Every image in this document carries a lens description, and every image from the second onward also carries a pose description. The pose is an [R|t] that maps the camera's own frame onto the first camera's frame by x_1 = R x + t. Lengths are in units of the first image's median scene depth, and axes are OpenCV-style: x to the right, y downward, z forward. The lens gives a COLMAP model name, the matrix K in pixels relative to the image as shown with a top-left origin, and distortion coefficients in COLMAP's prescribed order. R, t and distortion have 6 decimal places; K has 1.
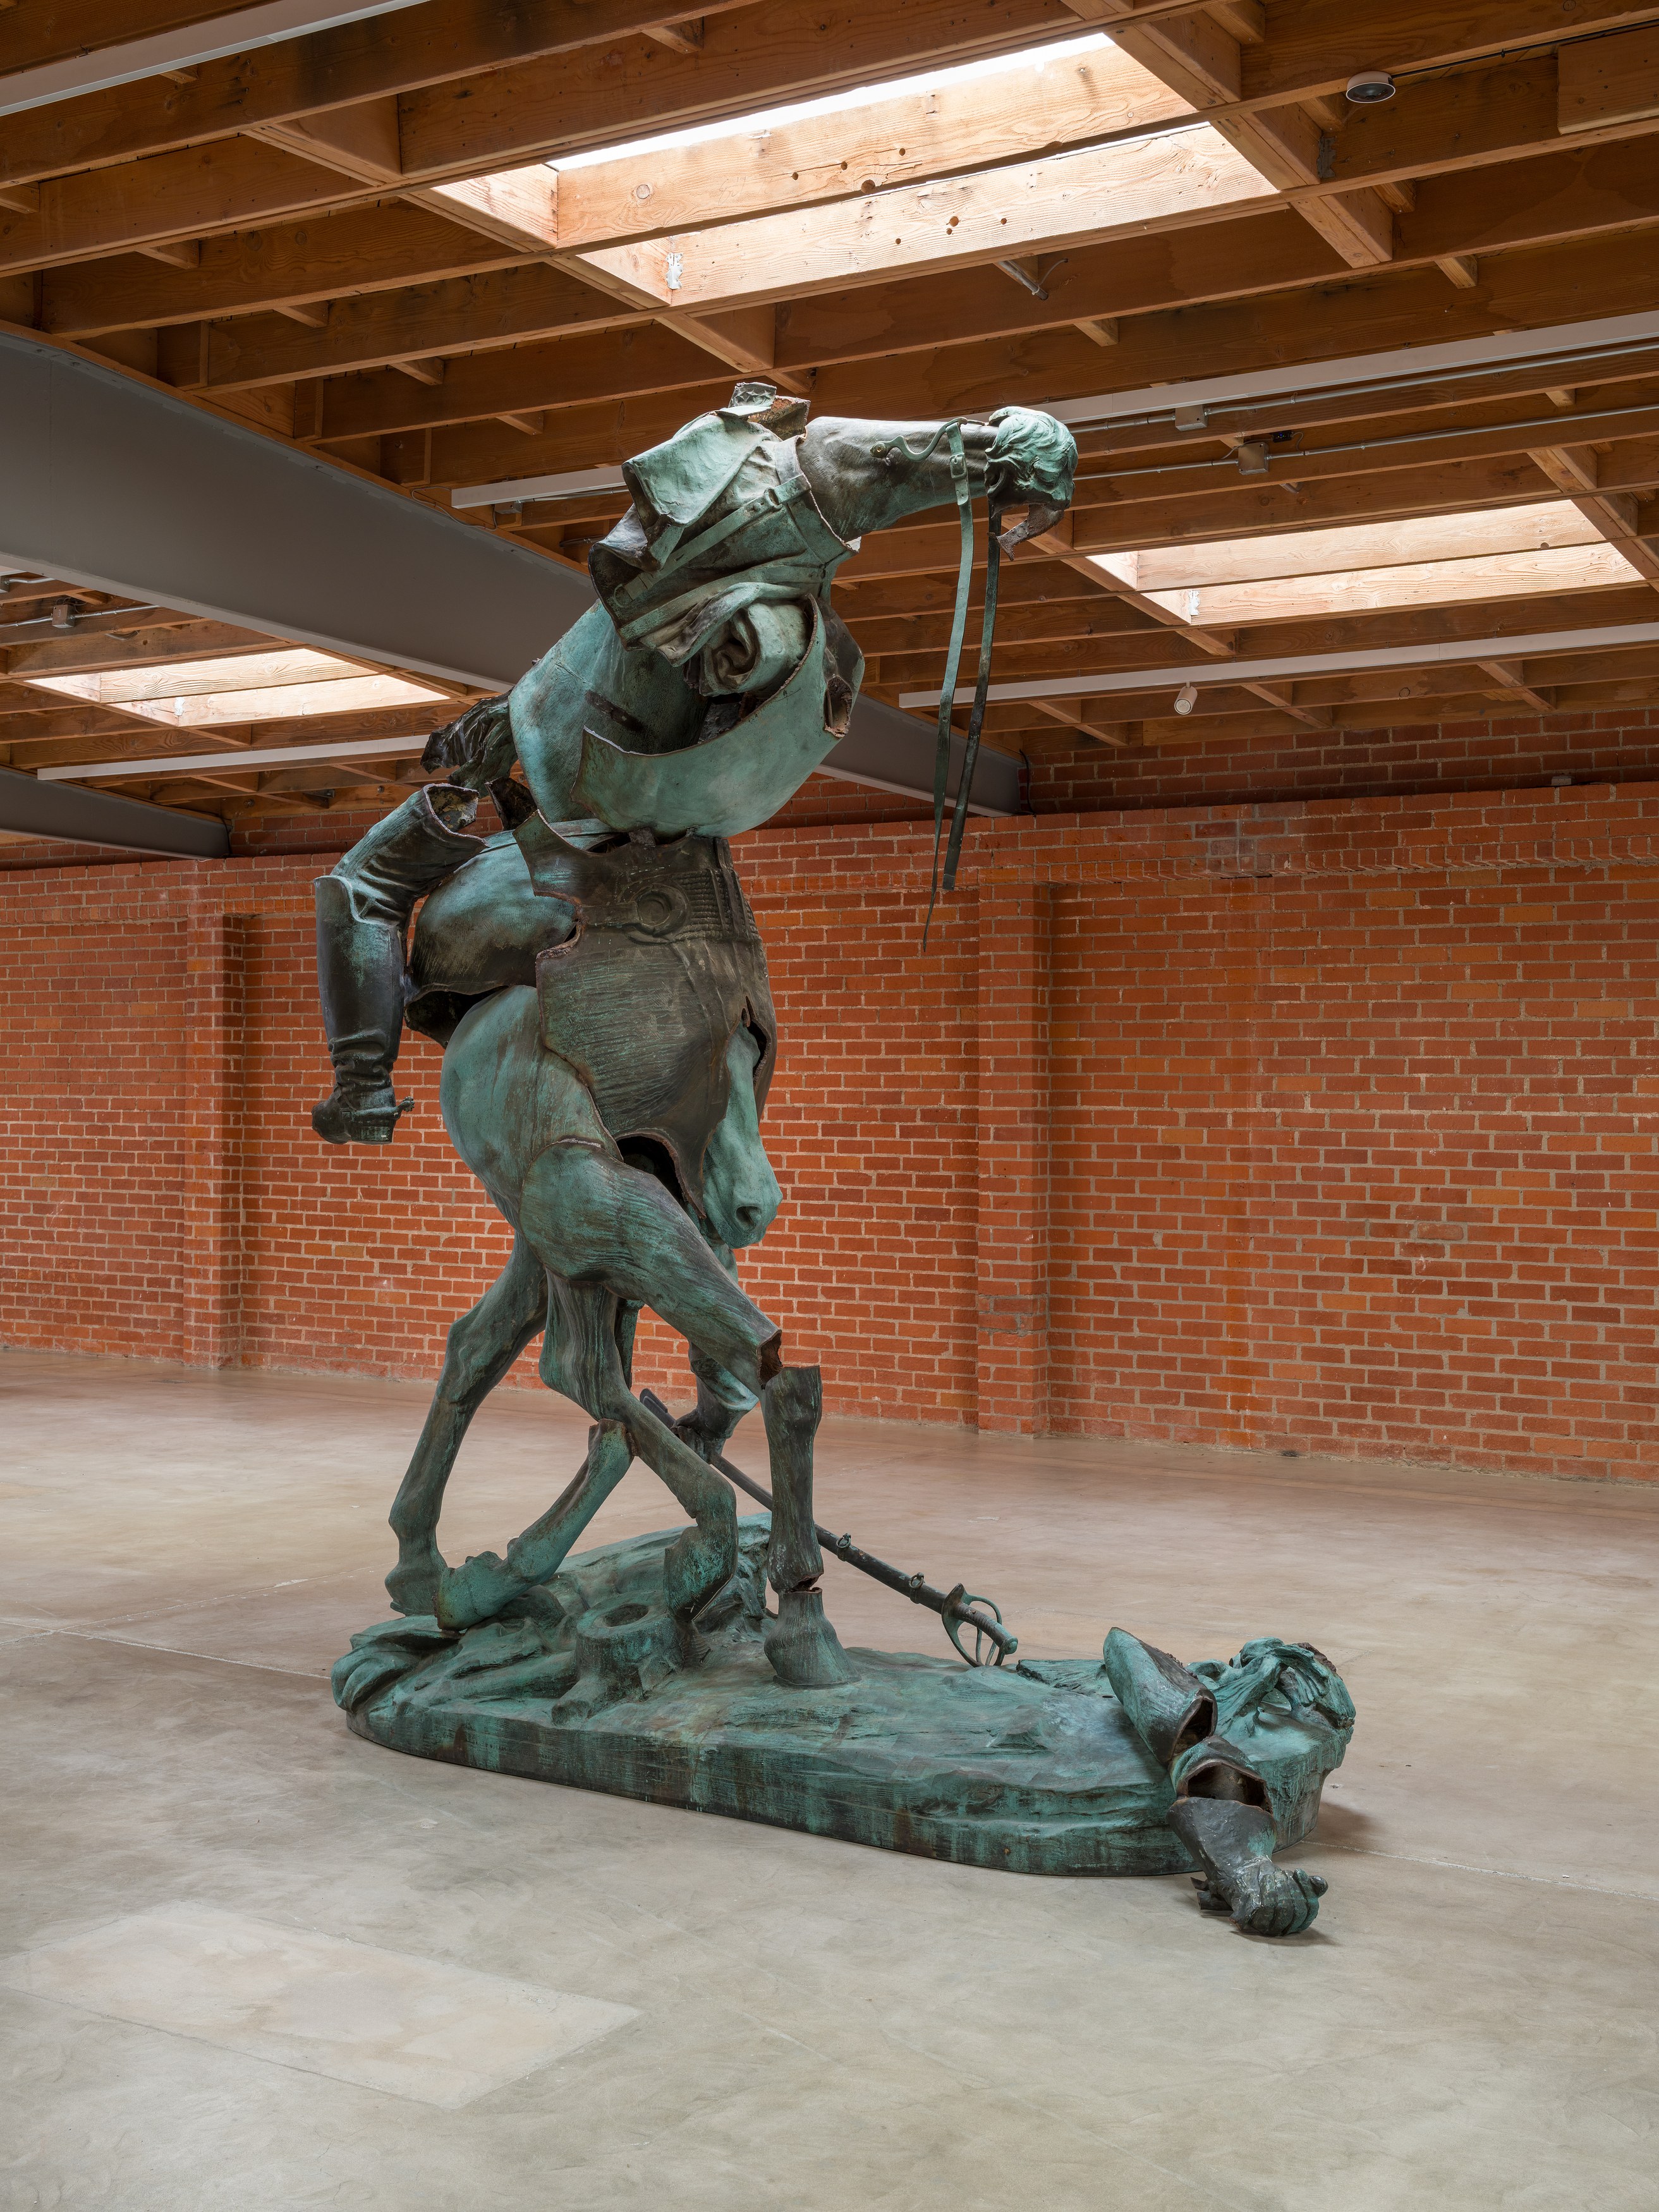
lens RADIAL K [[2697.9, 0, 833.0], [0, 2697.9, 1102.8], [0, 0, 1]] dist [-0.019061, 0.054932]
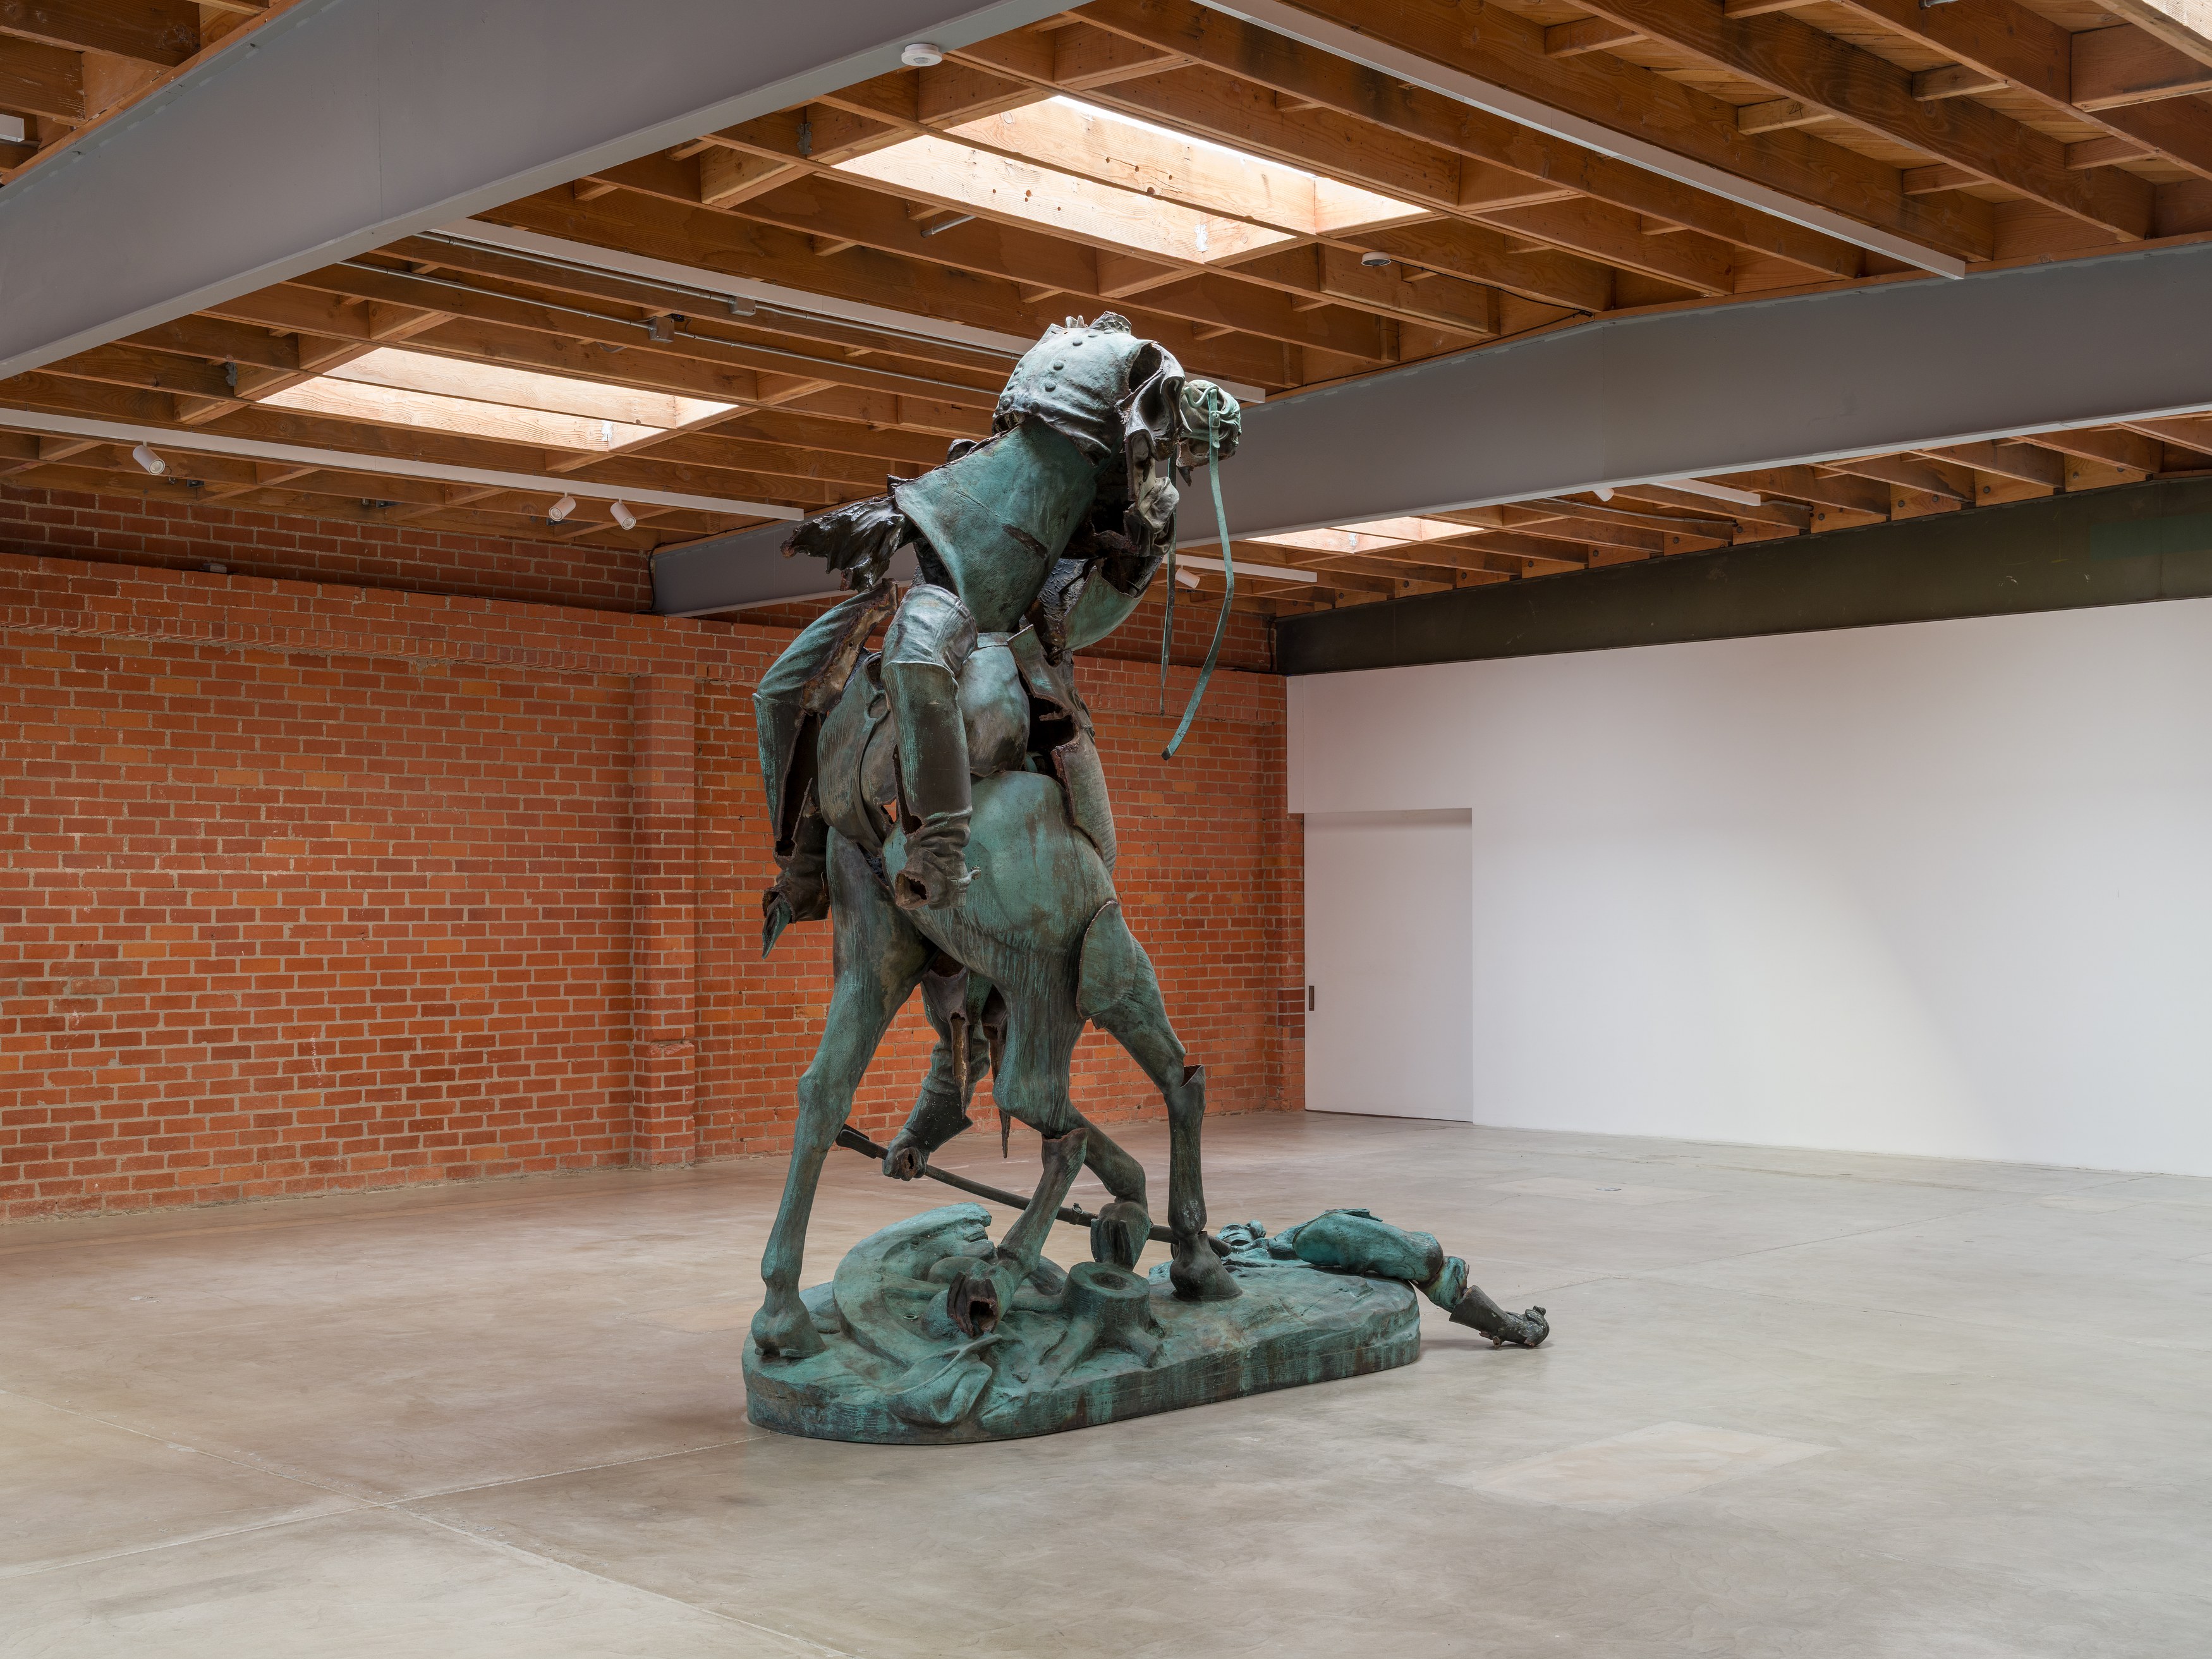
lens RADIAL K [[2831.0, 0, 1042.8], [0, 2831.0, 831.8], [0, 0, 1]] dist [-0.005209, 0.102259]
pose [[0.176666, 0.009280, 0.984227, -0.784346], [-0.004911, 0.999951, -0.008547, -0.003925], [-0.984259, -0.003324, 0.176703, 0.454570]]
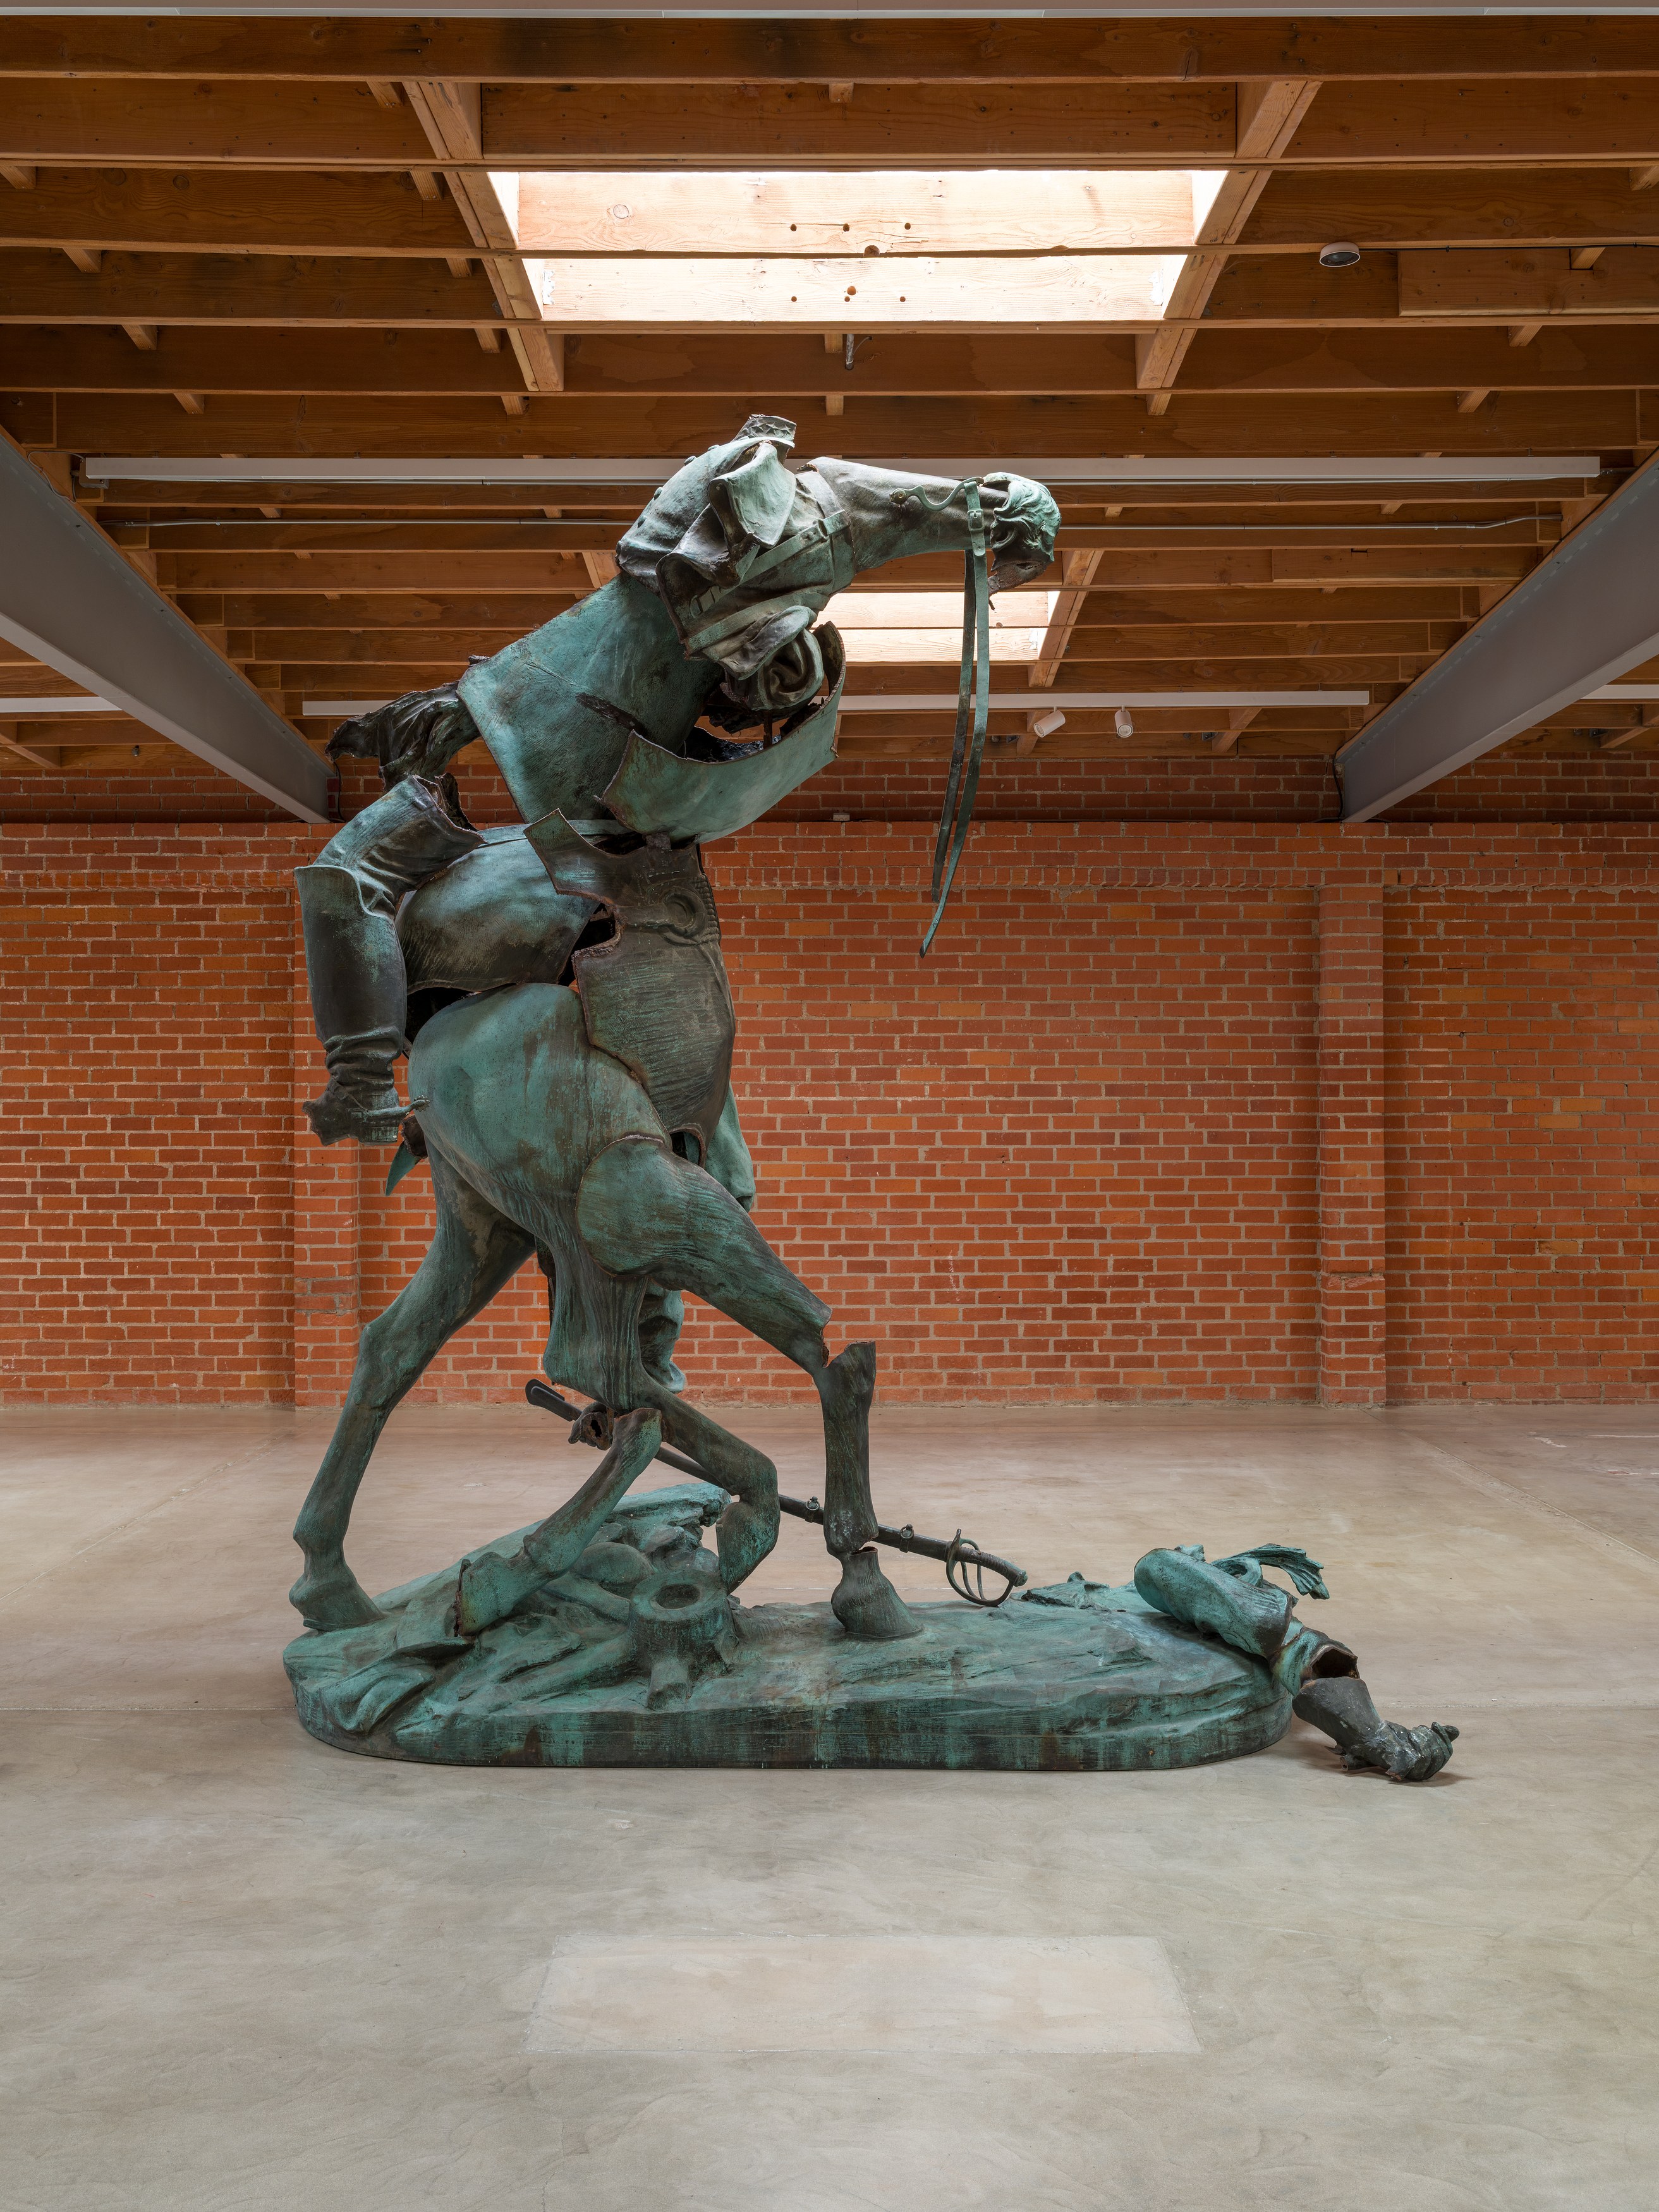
lens RADIAL K [[2405.8, 0, 838.5], [0, 2405.8, 1098.7], [0, 0, 1]] dist [-0.037539, 0.039374]
pose [[0.838732, -0.012657, 0.544398, -0.298794], [0.010326, 0.999920, 0.007338, -0.003545], [-0.544447, -0.000533, 0.838795, 0.112143]]
